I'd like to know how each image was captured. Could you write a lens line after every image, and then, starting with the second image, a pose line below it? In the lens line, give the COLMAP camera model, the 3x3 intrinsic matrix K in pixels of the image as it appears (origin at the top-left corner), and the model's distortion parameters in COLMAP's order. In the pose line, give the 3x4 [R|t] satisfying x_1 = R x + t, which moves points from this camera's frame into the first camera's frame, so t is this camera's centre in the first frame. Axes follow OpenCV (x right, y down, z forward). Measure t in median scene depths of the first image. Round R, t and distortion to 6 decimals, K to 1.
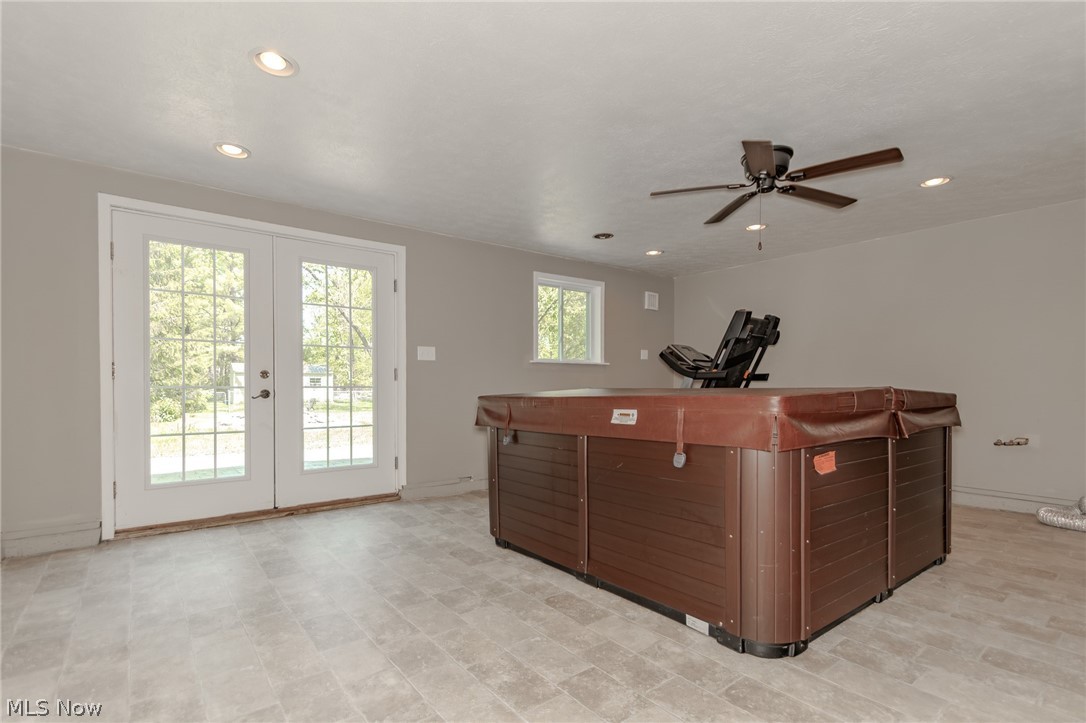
lens RADIAL K [[508.7, 0, 541.0], [0, 508.7, 369.9], [0, 0, 1]] dist [0.000828, 0.000447]
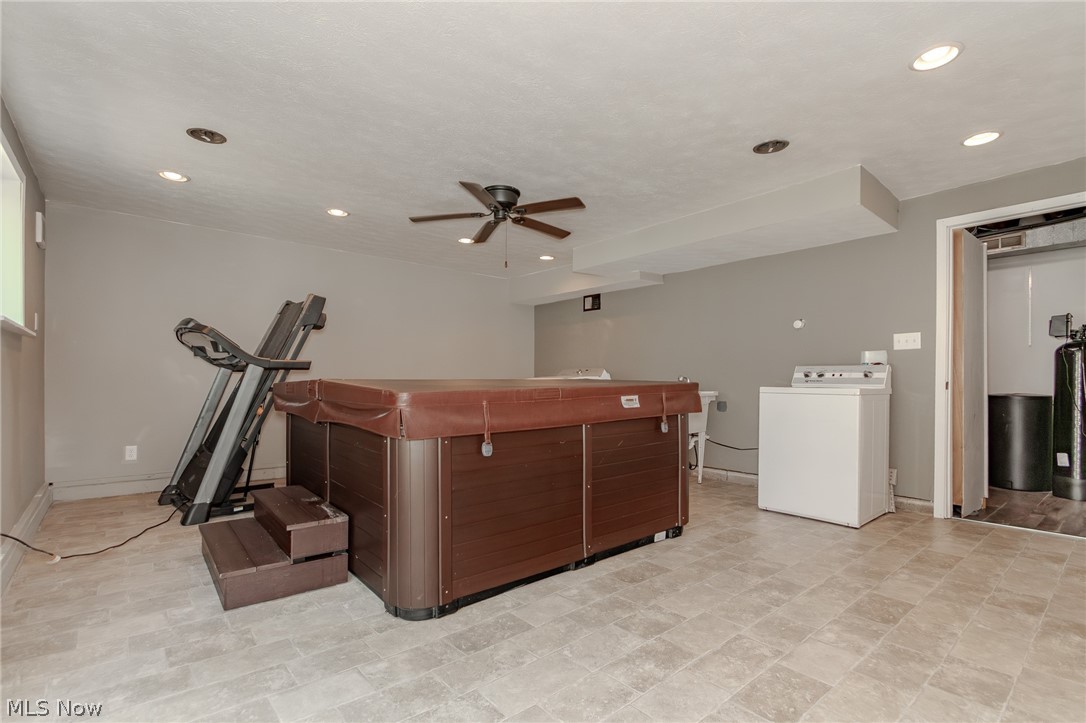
lens RADIAL K [[508.7, 0, 541.0], [0, 508.7, 369.9], [0, 0, 1]] dist [0.000828, 0.000447]
pose [[-0.029168, 0.011259, 0.999511, -1.040131], [-0.038300, 0.999190, -0.012373, 0.039229], [-0.998841, -0.038642, -0.028713, 1.243368]]
